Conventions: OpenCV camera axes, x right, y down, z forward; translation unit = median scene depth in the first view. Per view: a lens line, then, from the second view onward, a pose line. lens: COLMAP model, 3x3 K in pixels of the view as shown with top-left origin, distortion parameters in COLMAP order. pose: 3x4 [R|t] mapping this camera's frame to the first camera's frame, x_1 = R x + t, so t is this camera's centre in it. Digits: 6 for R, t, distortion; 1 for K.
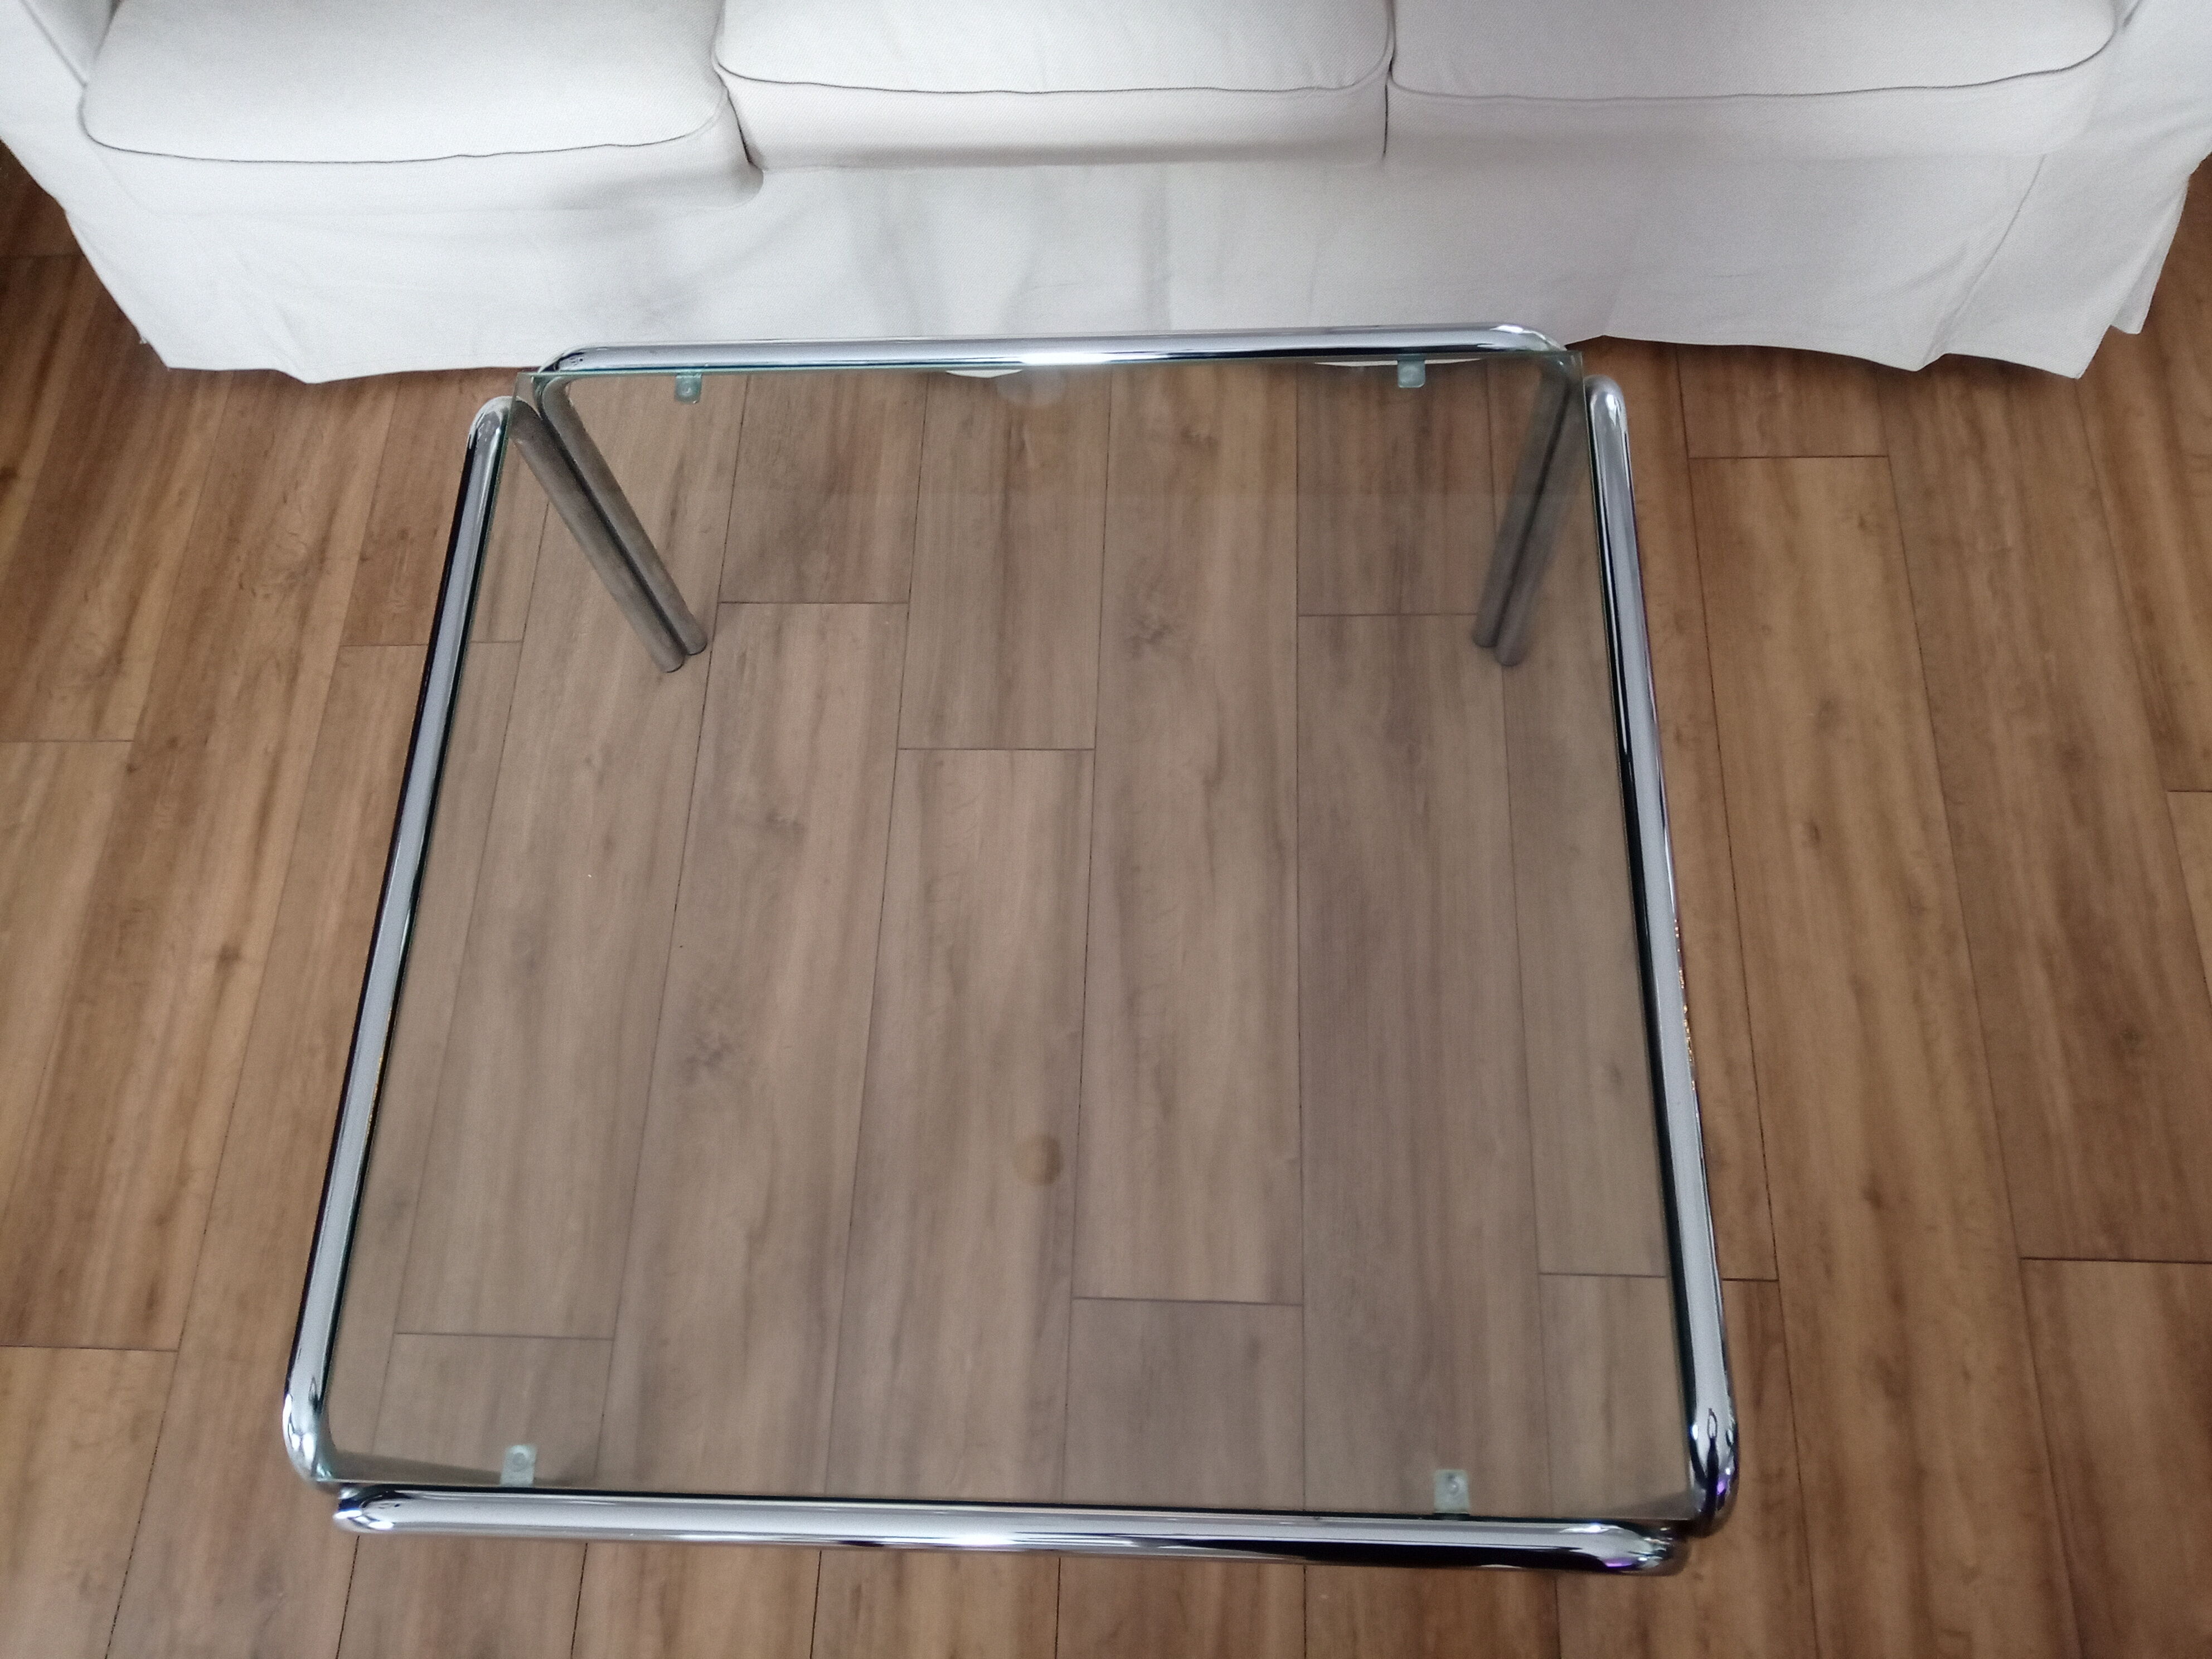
lens RADIAL K [[1724.5, 0, 1092.8], [0, 1724.5, 826.9], [0, 0, 1]] dist [0.015876, -0.037484]
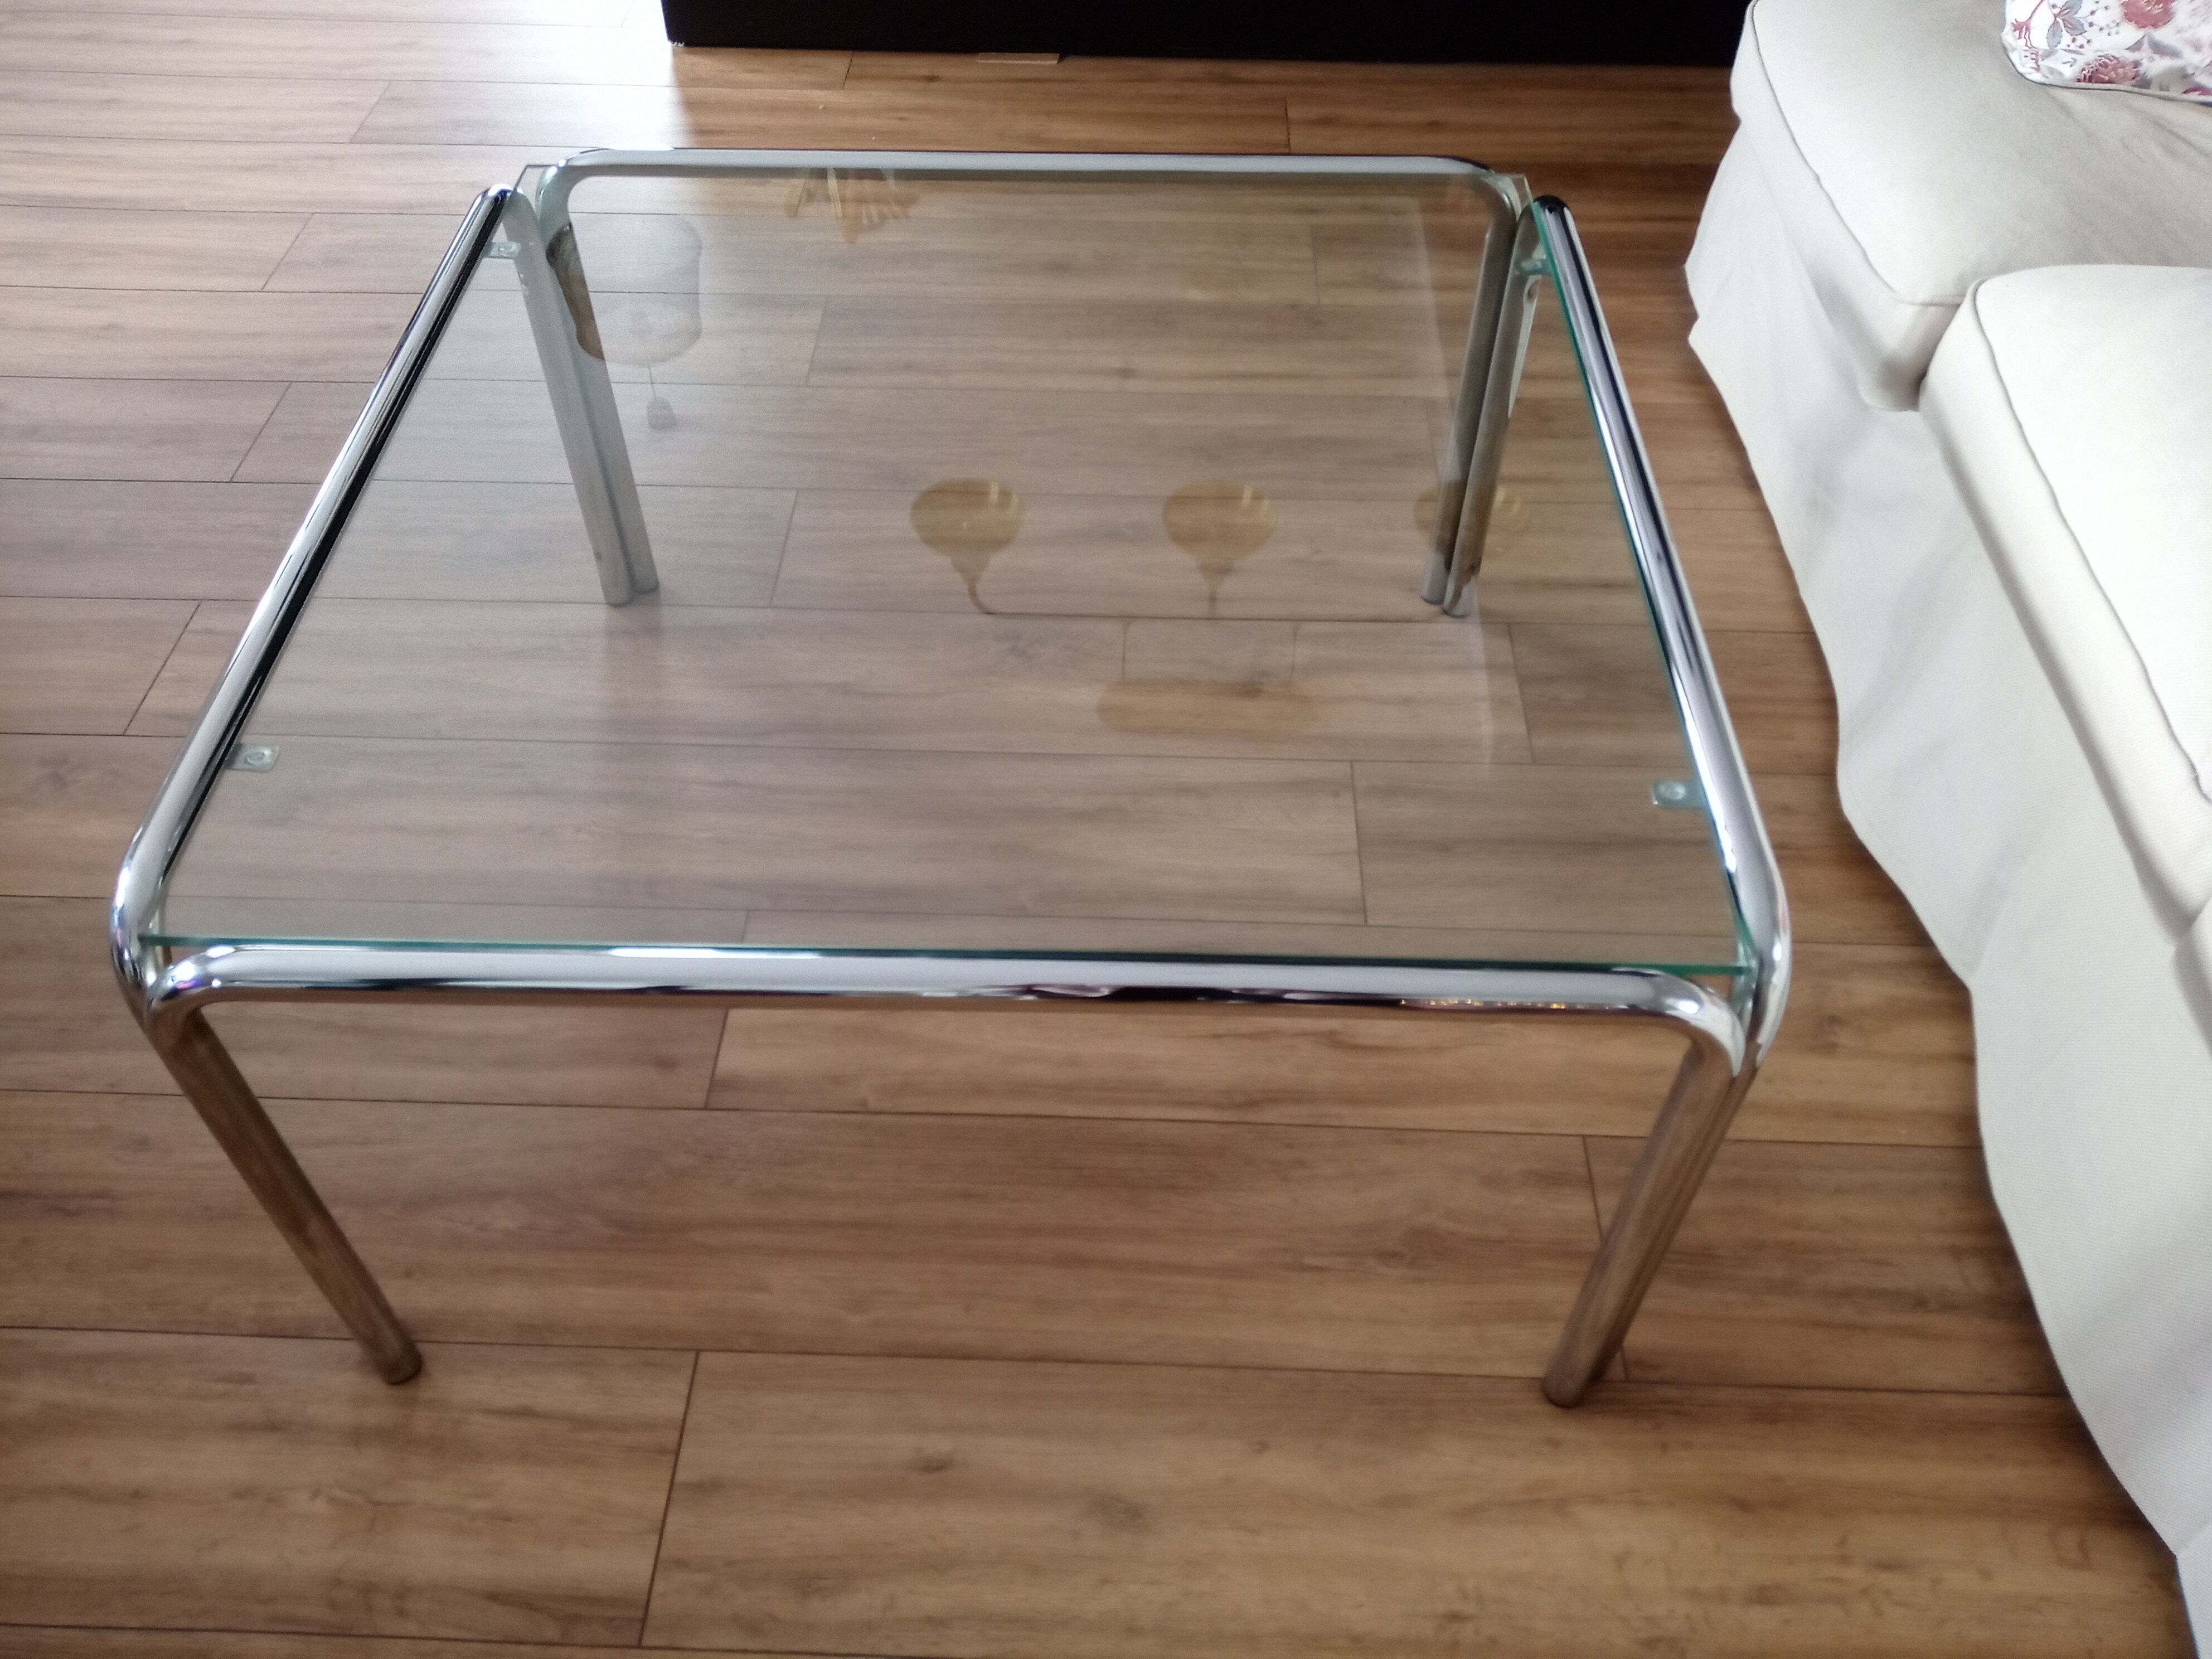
lens RADIAL K [[1724.5, 0, 1115.1], [0, 1724.5, 815.8], [0, 0, 1]] dist [0.015876, -0.037484]
pose [[0.020372, 0.795277, -0.605904, 0.516191], [-0.921502, 0.250027, 0.297189, -0.215563], [0.387840, 0.552287, 0.737942, 0.302623]]
